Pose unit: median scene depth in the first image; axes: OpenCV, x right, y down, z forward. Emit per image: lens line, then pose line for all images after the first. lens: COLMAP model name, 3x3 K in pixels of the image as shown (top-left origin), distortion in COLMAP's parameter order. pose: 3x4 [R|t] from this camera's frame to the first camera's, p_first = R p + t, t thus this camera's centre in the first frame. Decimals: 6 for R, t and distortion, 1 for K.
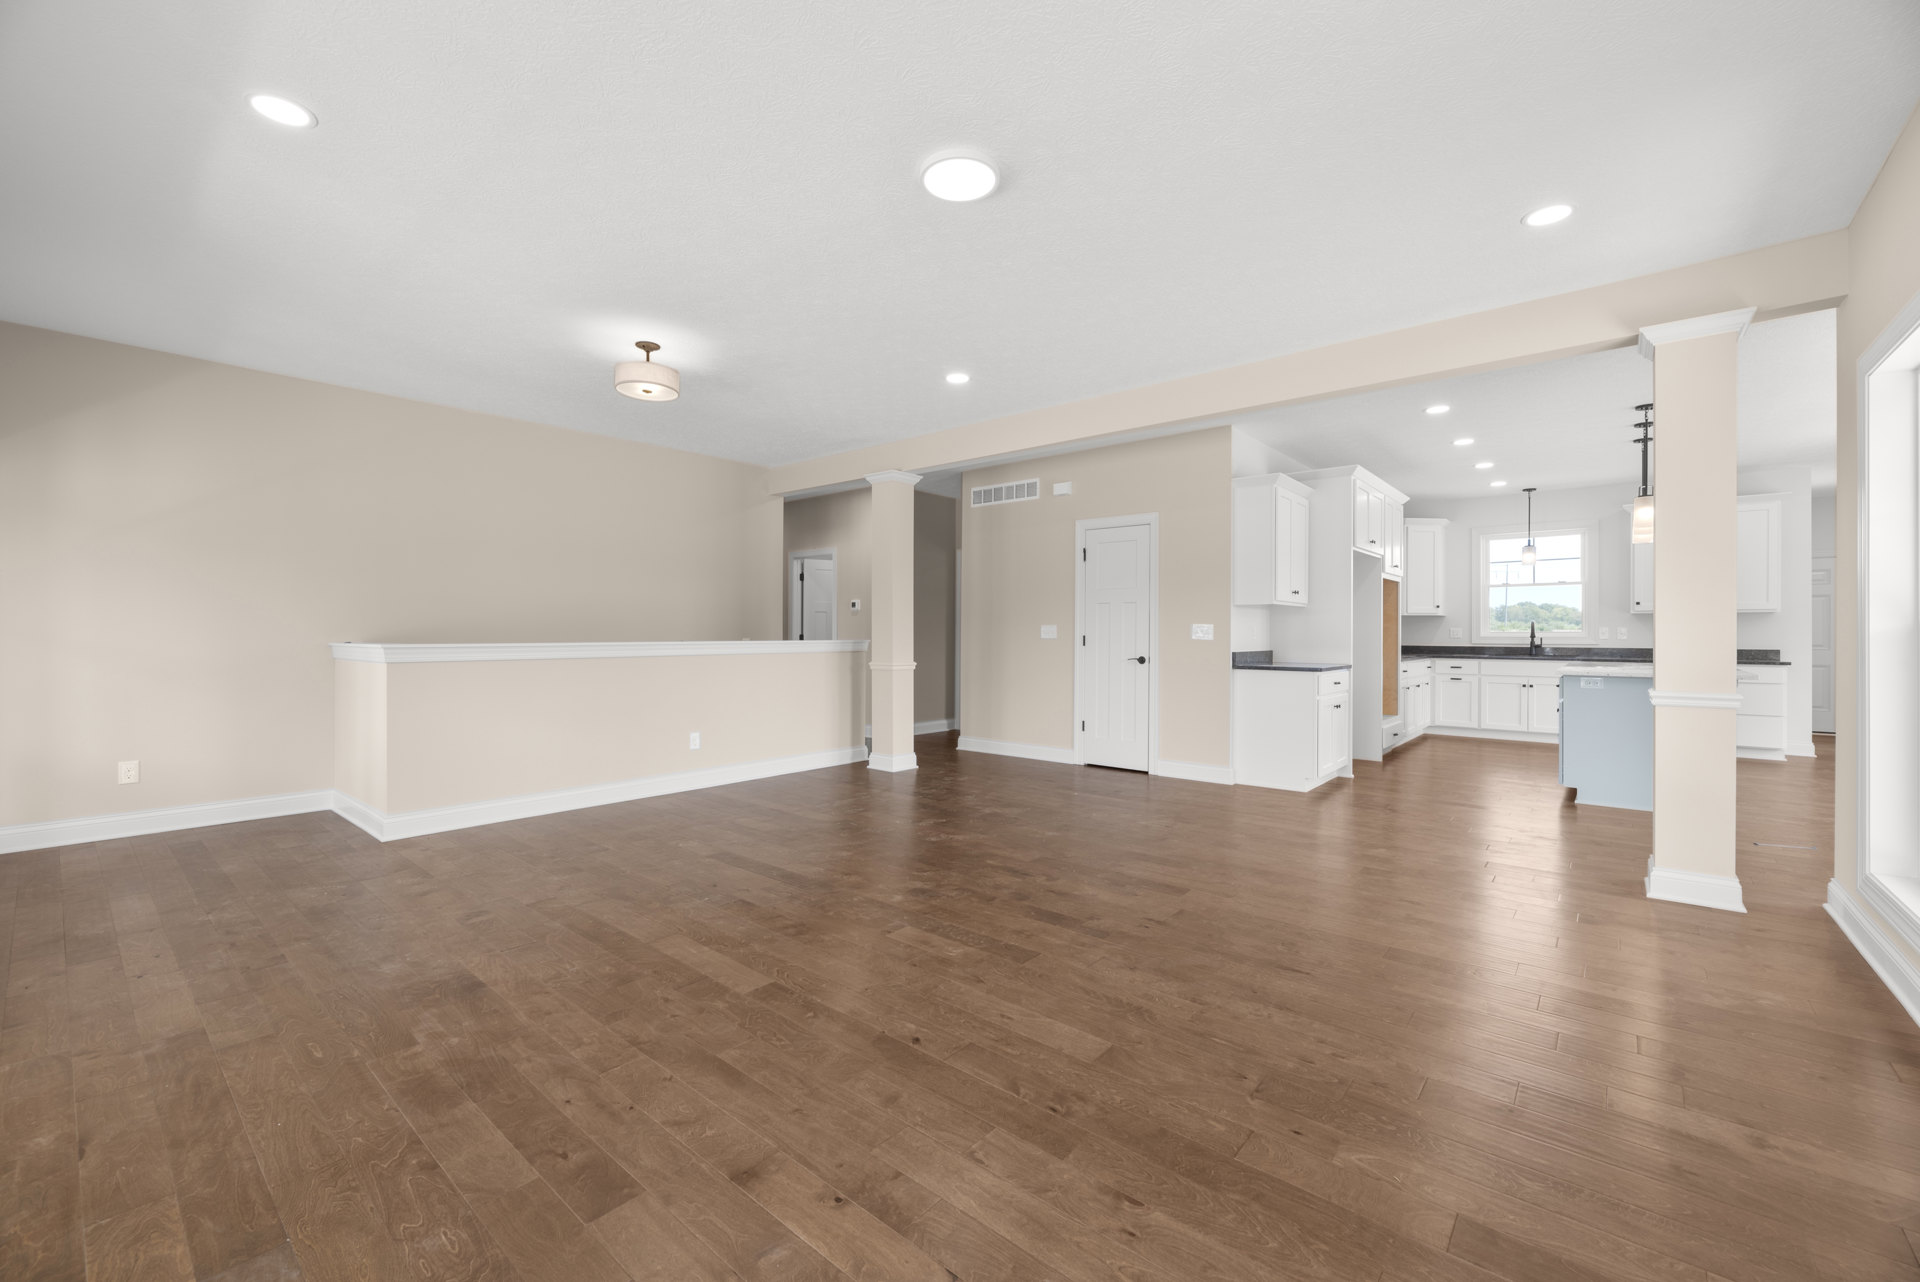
lens RADIAL K [[777.1, 0, 955.0], [0, 777.1, 642.5], [0, 0, 1]] dist [0.000693, -0.000634]
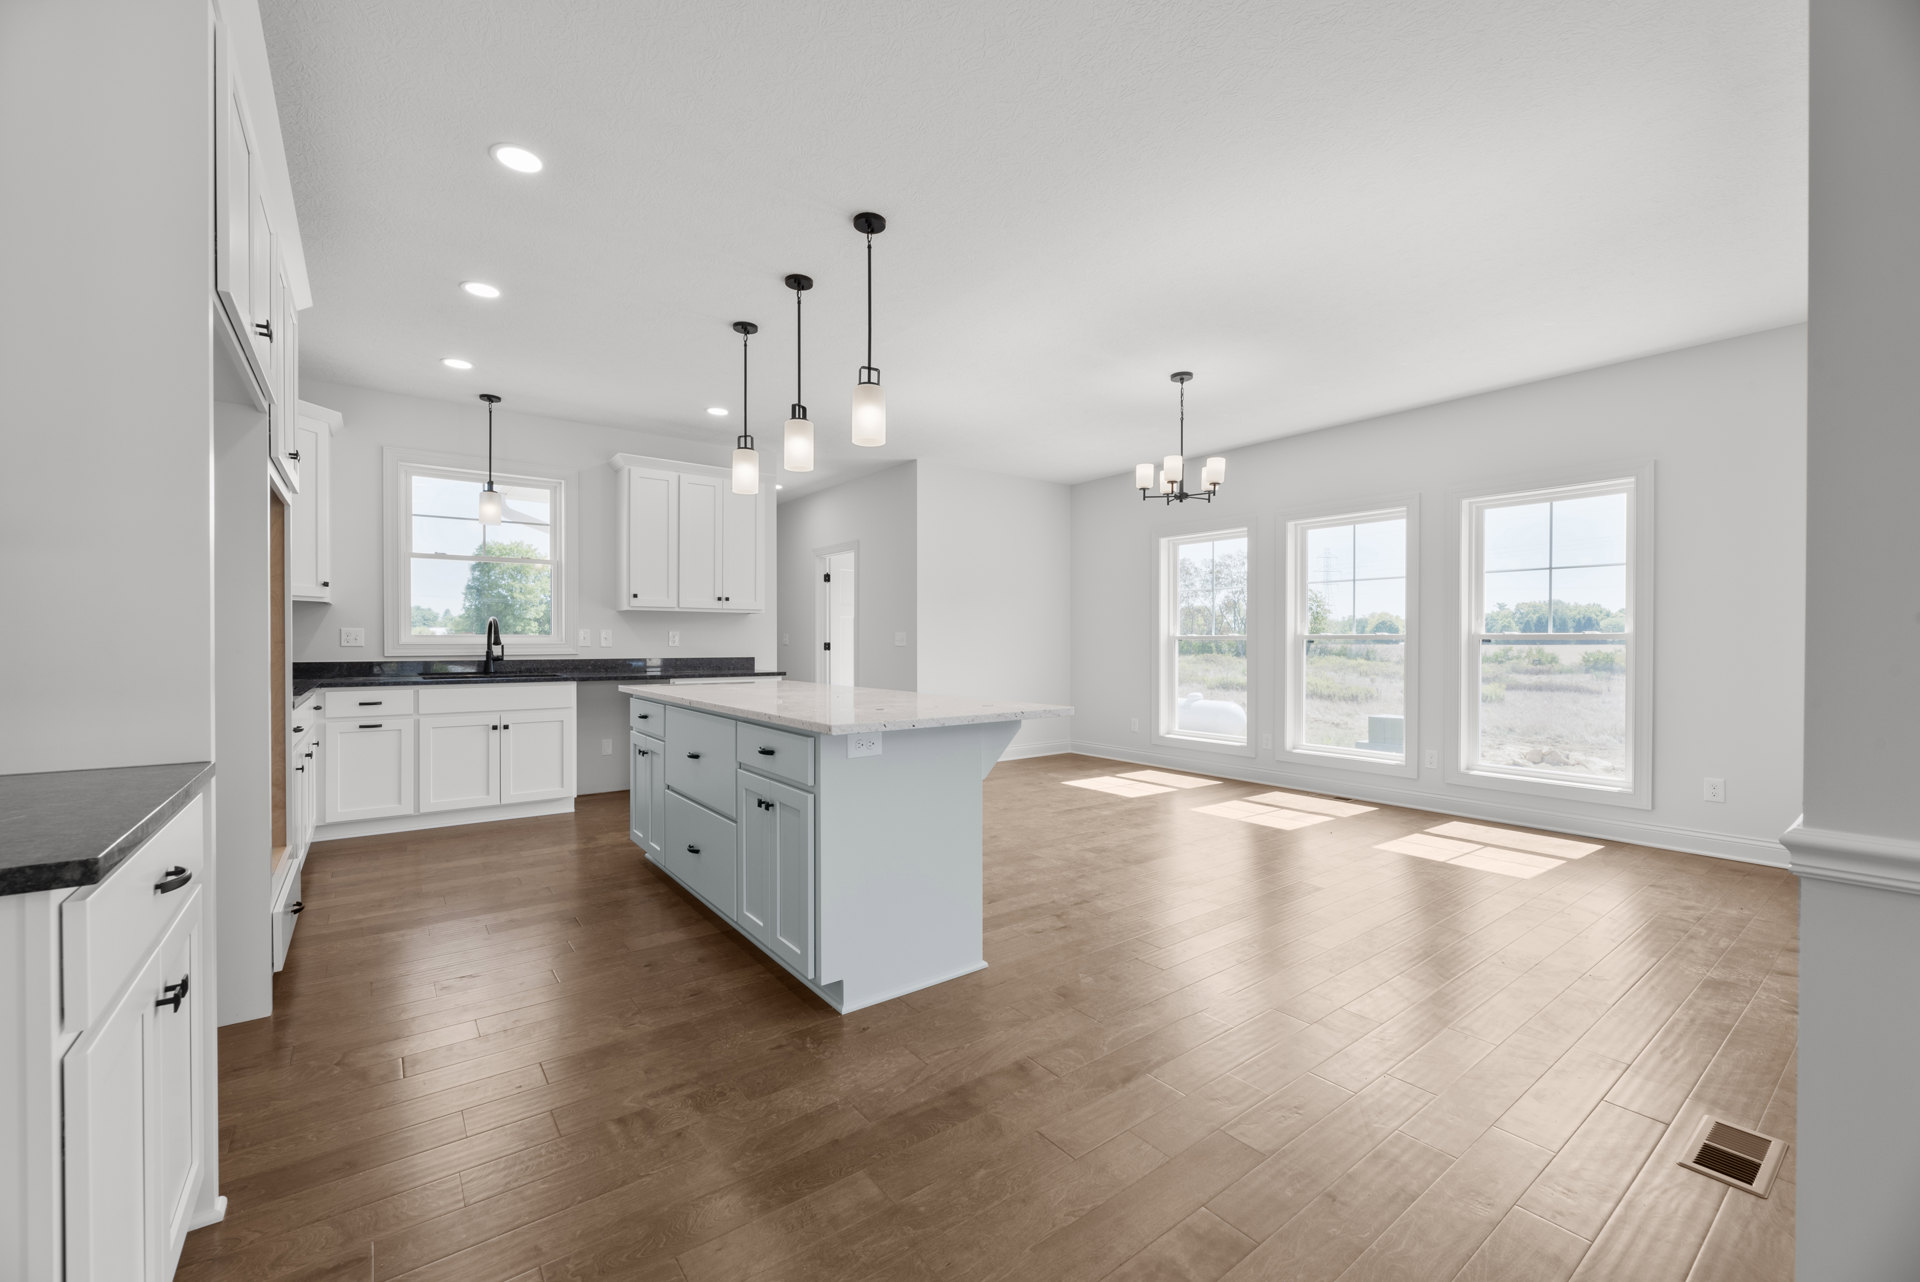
lens RADIAL K [[777.1, 0, 955.0], [0, 777.1, 642.5], [0, 0, 1]] dist [0.000693, -0.000634]
pose [[0.213479, -0.004972, 0.976935, 0.230103], [0.008349, 0.999960, 0.003264, -0.007058], [-0.976912, 0.007460, 0.213512, 0.523624]]
